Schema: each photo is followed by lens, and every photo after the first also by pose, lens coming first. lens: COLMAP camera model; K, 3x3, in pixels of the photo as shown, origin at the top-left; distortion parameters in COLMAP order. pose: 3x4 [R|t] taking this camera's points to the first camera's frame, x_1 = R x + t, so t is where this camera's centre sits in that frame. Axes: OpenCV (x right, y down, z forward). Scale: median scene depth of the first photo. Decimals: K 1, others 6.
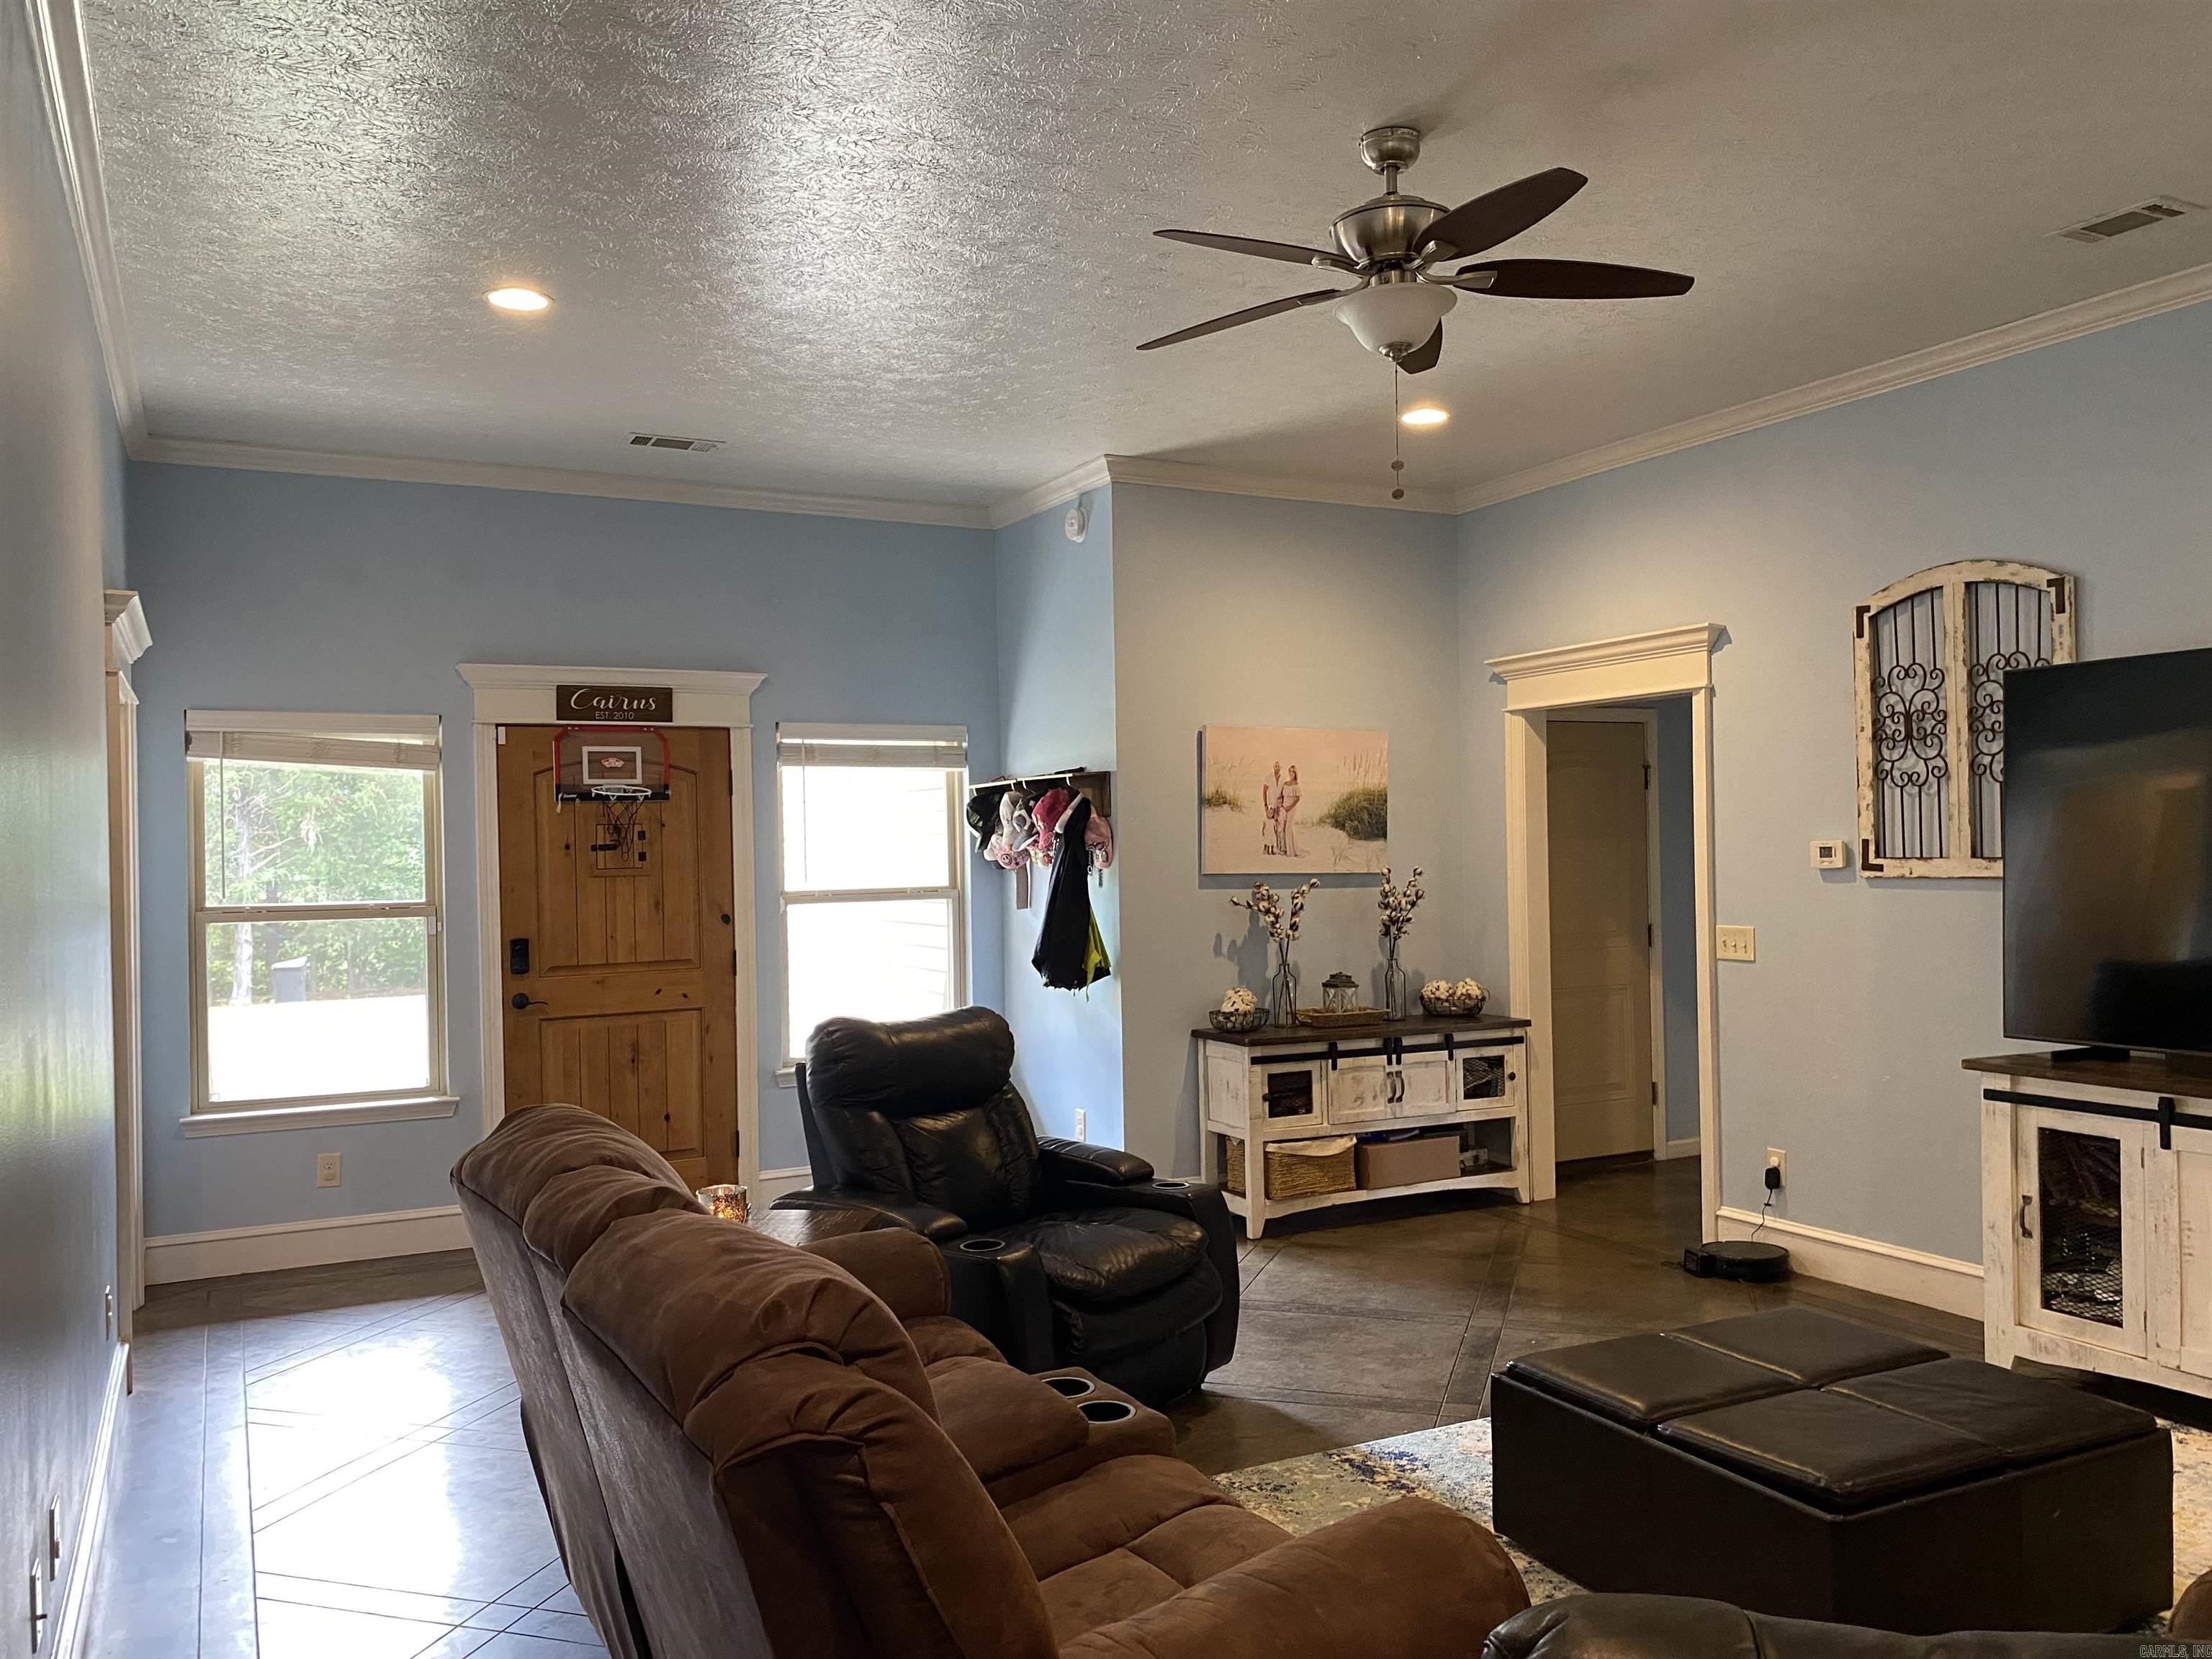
lens RADIAL K [[1768.8, 0, 1106.0], [0, 1768.8, 829.5], [0, 0, 1]] dist [0.108787, 0.008782]
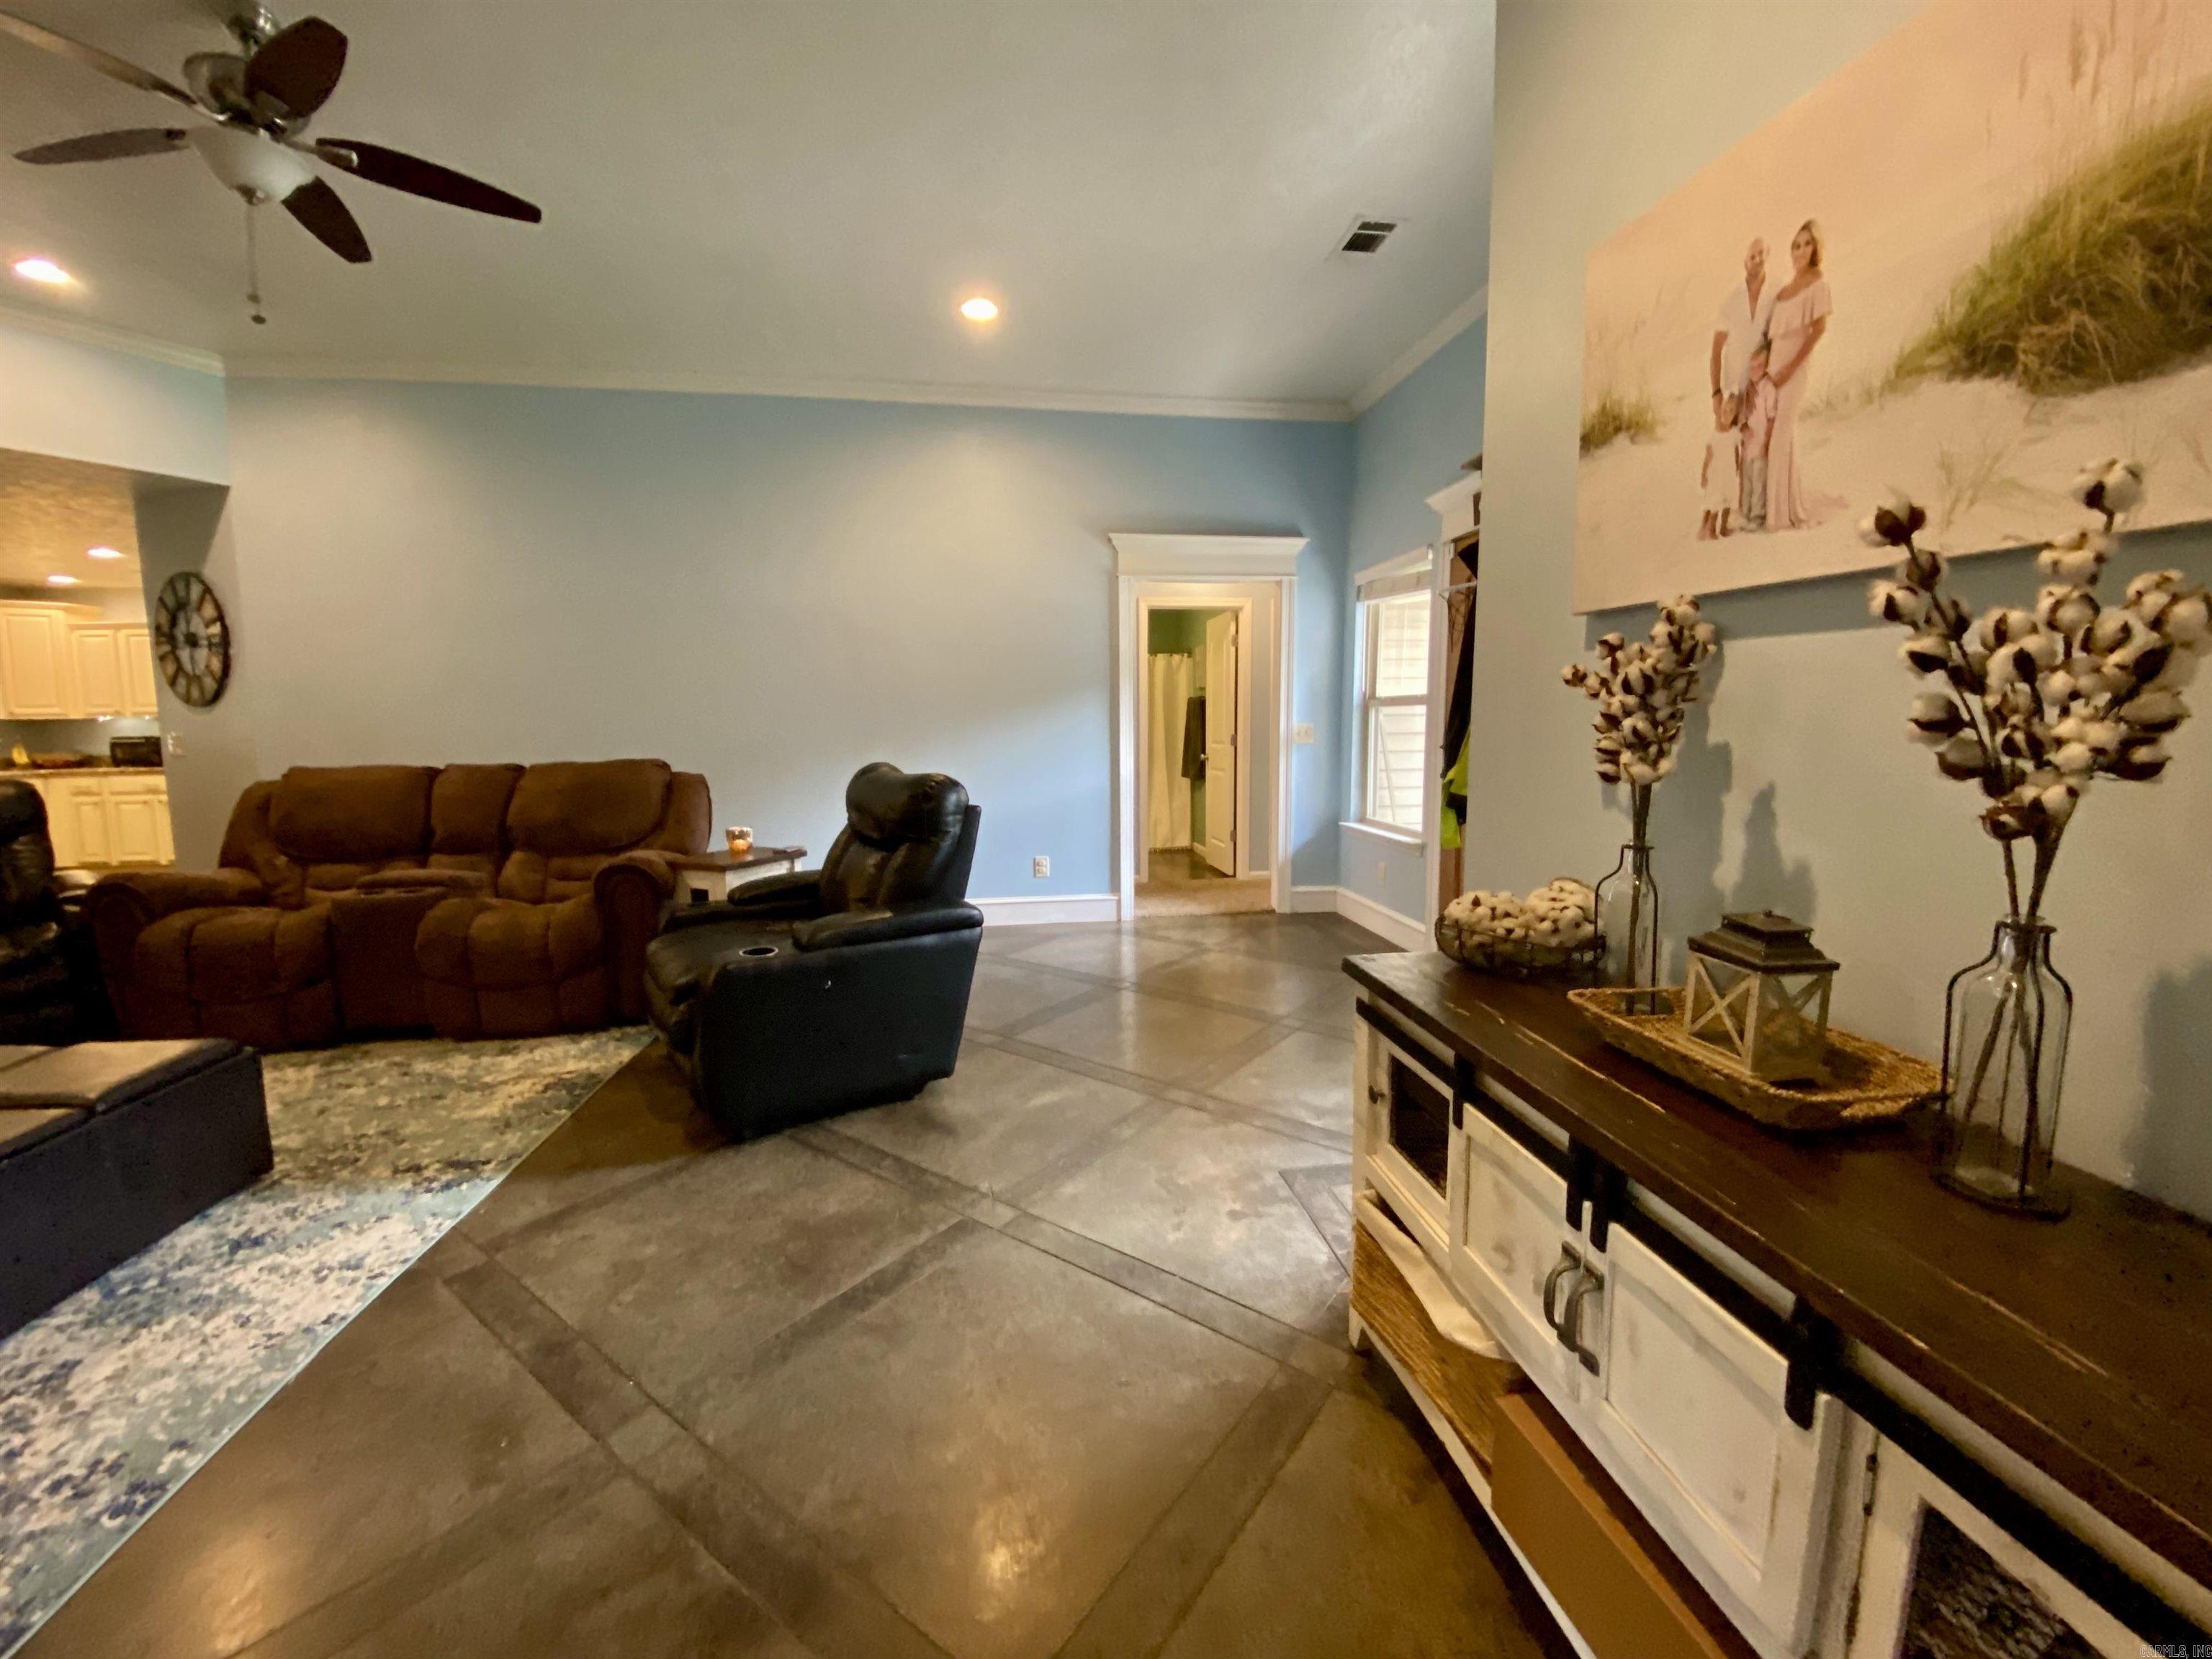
lens RADIAL K [[905.5, 0, 1126.2], [0, 905.5, 818.4], [0, 0, 1]] dist [0.048774, -0.032900]
pose [[-0.345547, 0.127930, -0.929640, 0.309957], [0.031504, 0.991687, 0.124758, 0.042971], [0.937872, 0.013822, -0.346705, 0.954893]]
